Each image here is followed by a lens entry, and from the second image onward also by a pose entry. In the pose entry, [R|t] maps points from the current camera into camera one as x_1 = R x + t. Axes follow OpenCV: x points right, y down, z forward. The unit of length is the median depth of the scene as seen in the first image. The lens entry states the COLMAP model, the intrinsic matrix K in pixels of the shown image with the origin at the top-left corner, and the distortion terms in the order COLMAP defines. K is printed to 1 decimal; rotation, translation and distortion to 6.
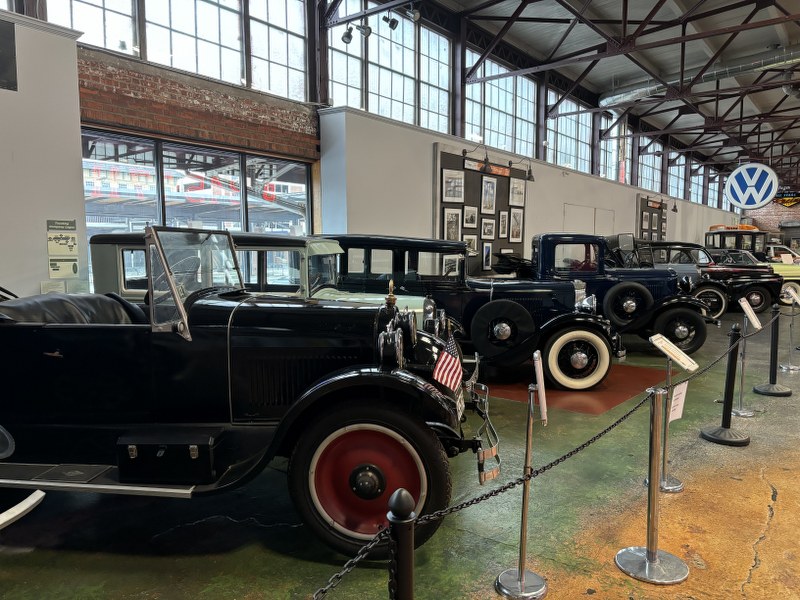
lens RADIAL K [[610.8, 0, 400.0], [0, 610.8, 300.0], [0, 0, 1]] dist [-0.009159, -0.003665]
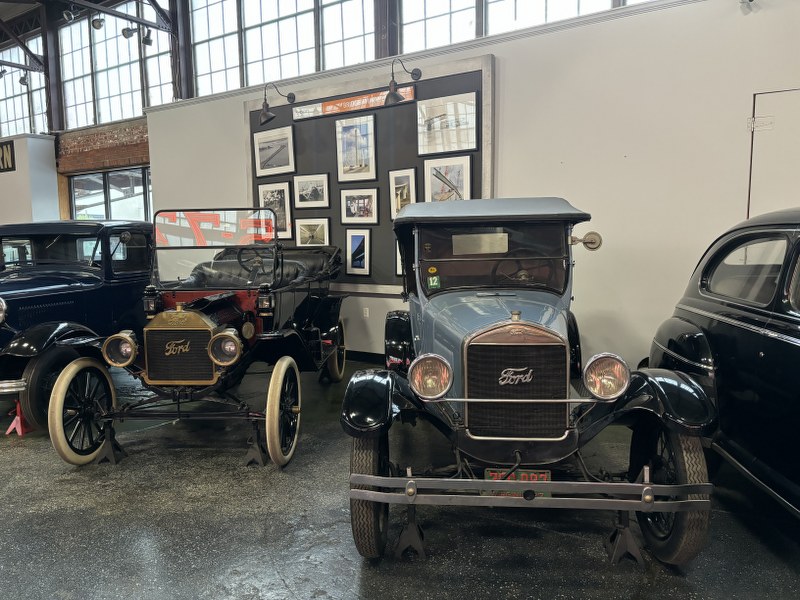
lens RADIAL K [[610.8, 0, 400.0], [0, 610.8, 300.0], [0, 0, 1]] dist [-0.009159, -0.003665]
pose [[0.033227, 0.113703, -0.992959, 0.774341], [-0.073396, 0.991103, 0.111035, -0.098448], [0.996749, 0.069190, 0.041277, 1.061664]]
